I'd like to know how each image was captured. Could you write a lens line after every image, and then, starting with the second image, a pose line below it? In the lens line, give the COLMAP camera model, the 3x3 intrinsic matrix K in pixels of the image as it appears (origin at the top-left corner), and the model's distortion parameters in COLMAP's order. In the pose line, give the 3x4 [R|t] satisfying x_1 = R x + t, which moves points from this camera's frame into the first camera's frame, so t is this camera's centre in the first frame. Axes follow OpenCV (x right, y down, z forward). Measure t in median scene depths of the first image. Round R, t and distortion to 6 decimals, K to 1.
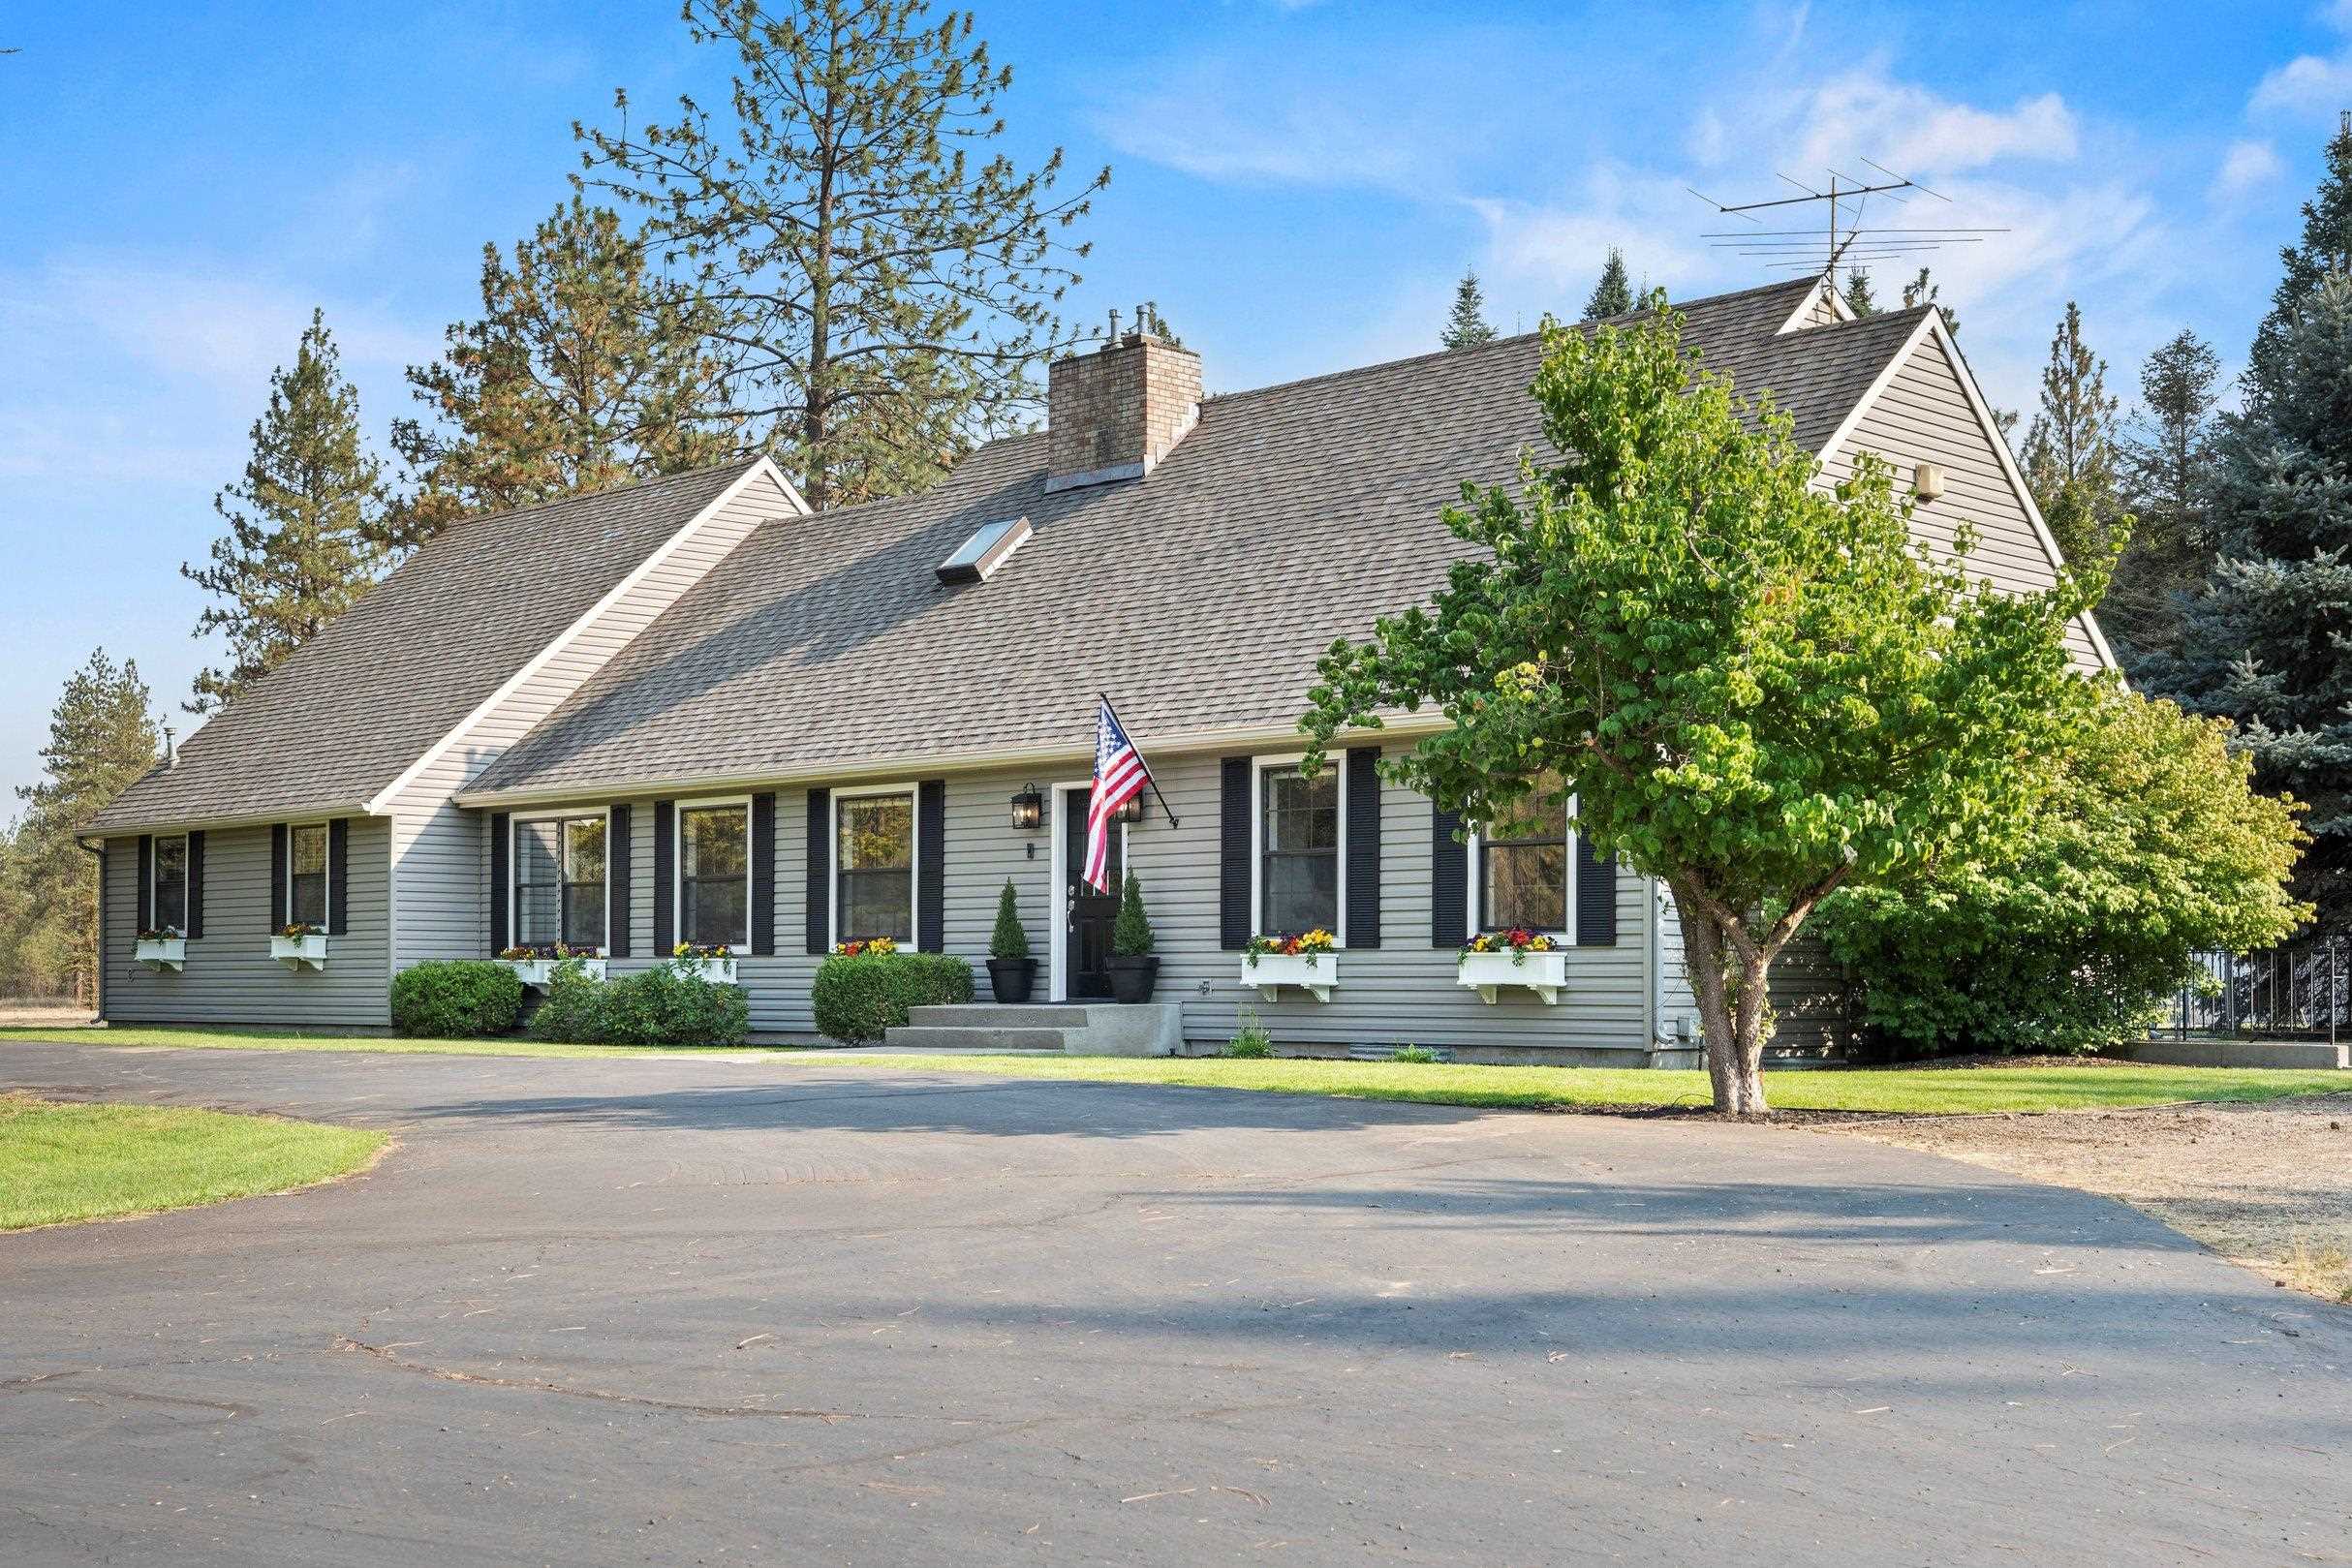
lens RADIAL K [[2821.8, 0, 1176.0], [0, 2821.8, 784.0], [0, 0, 1]] dist [-0.017601, -0.010511]
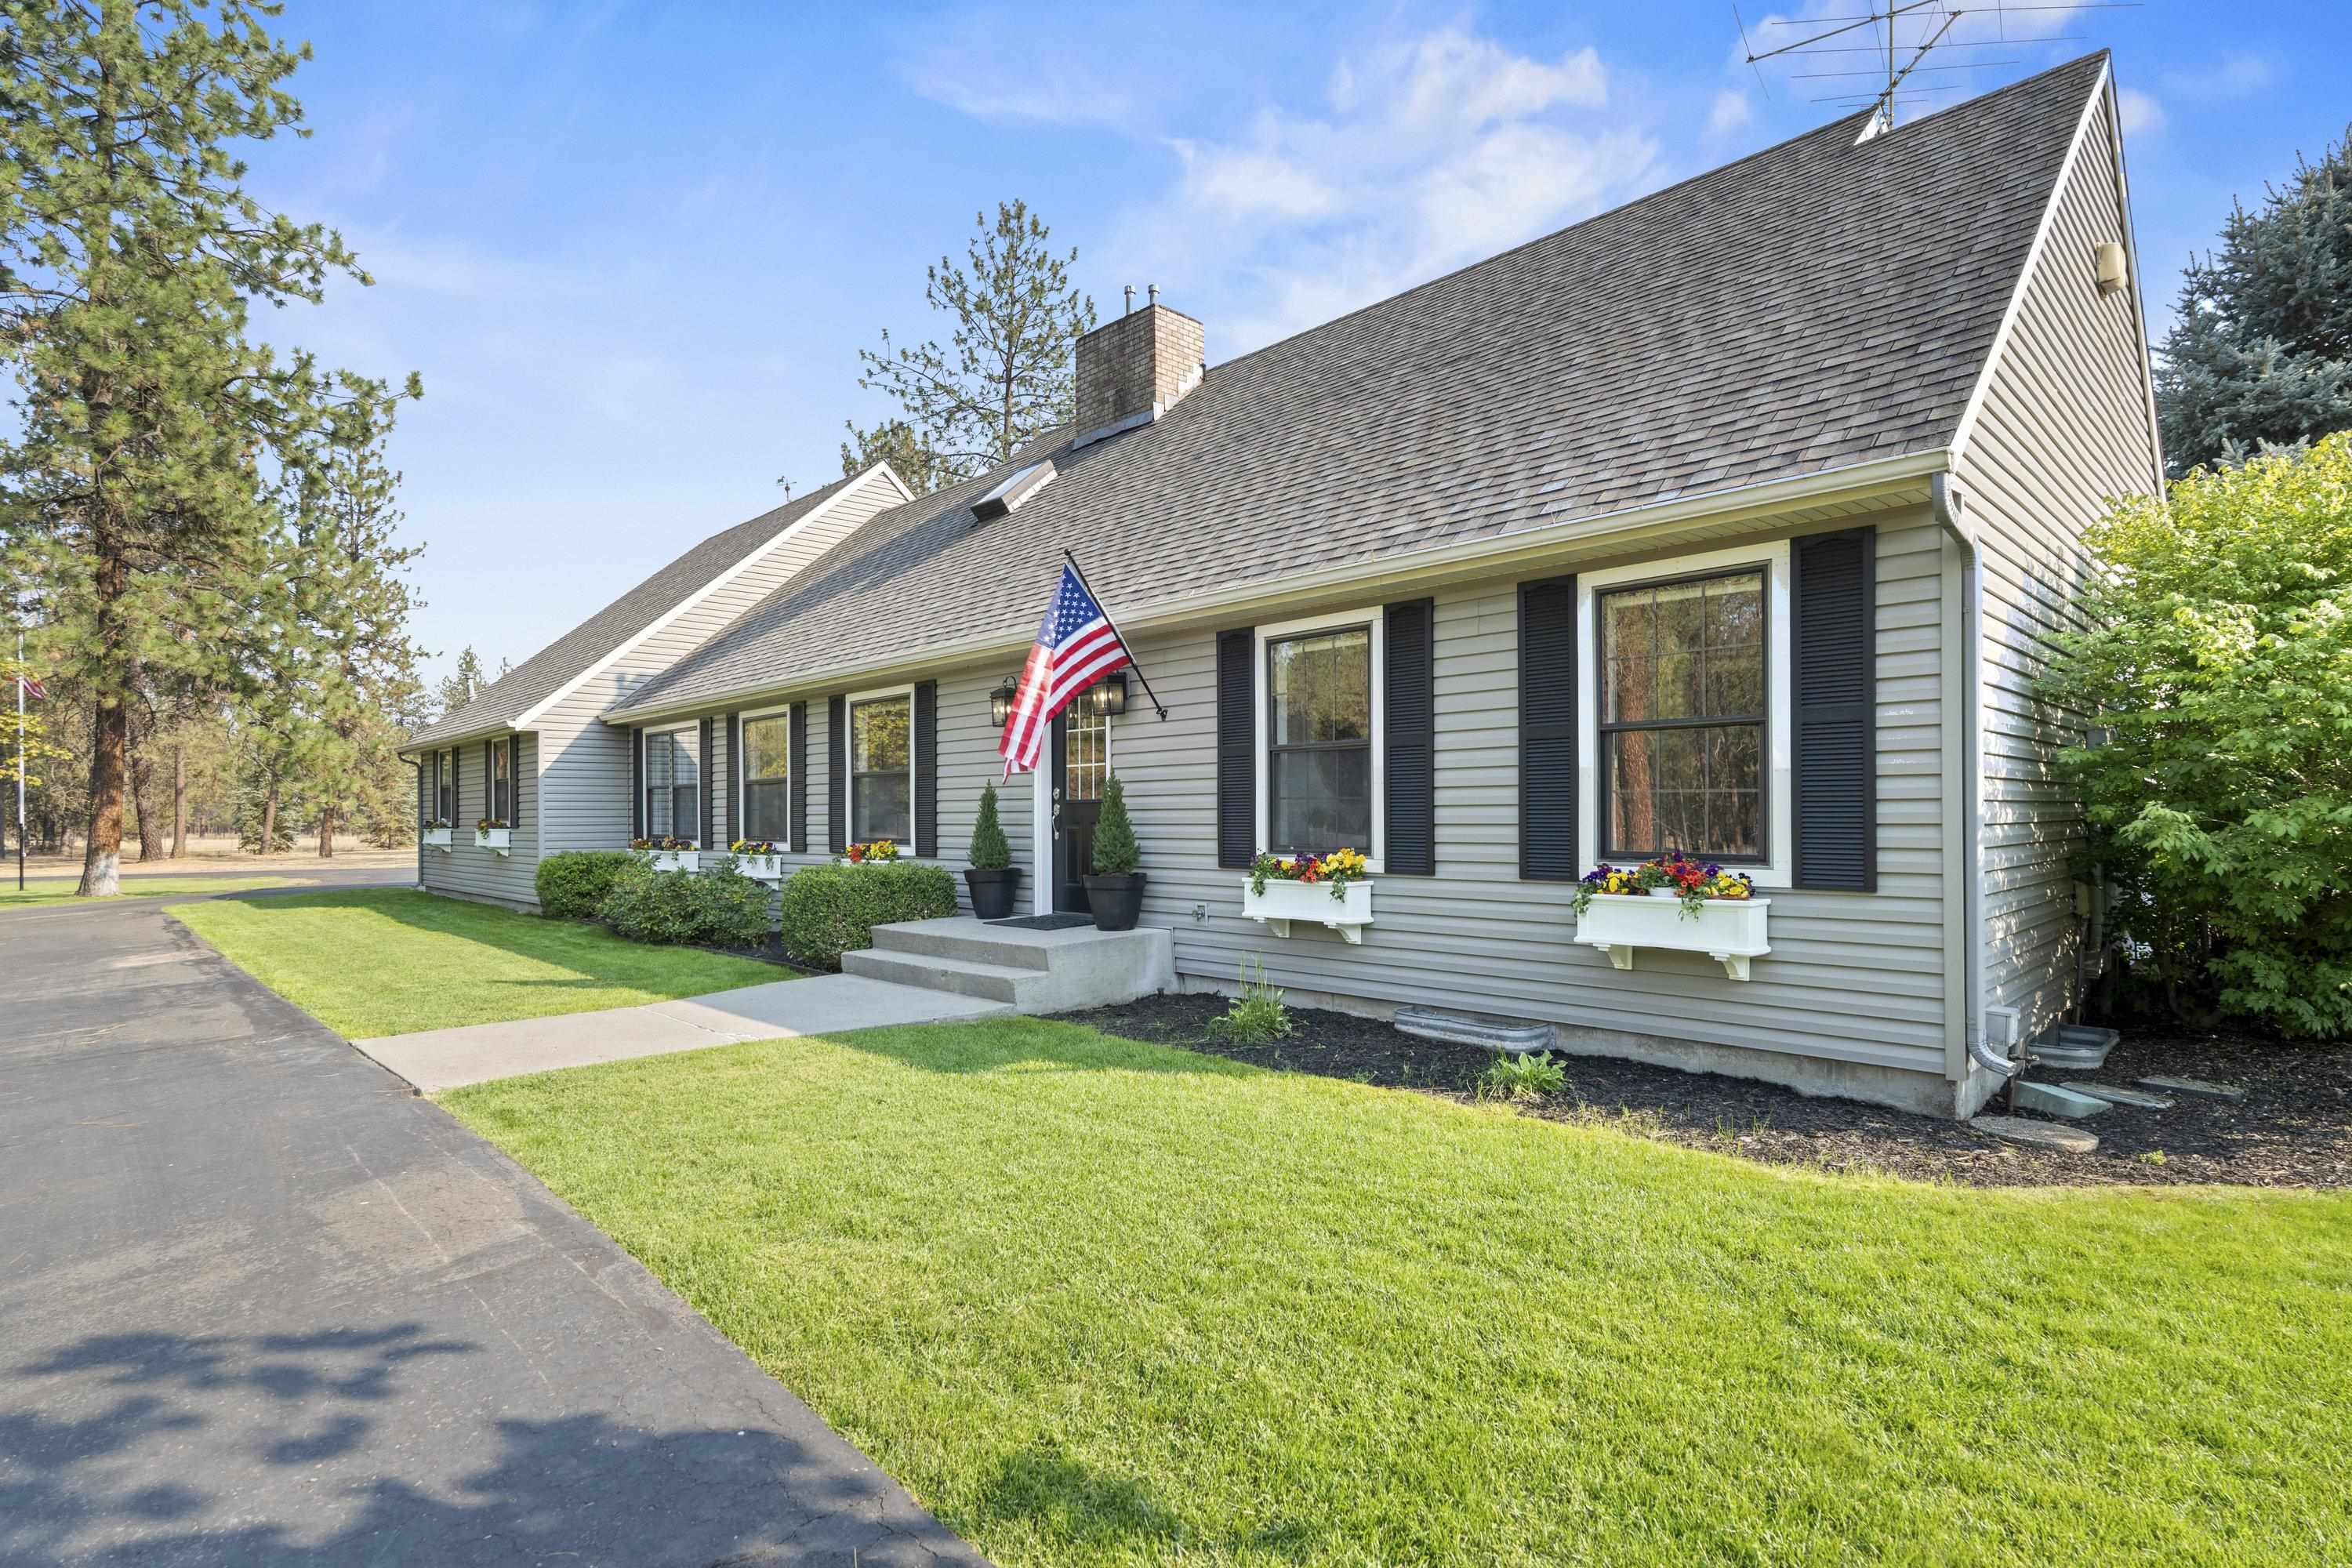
lens RADIAL K [[1209.1, 0, 1176.0], [0, 1209.1, 784.0], [0, 0, 1]] dist [-0.000450, 0.000026]
pose [[0.999428, -0.010032, -0.032307, 0.014193], [0.011439, 0.998982, 0.043642, 0.017977], [0.031837, -0.043987, 0.998525, 0.608916]]
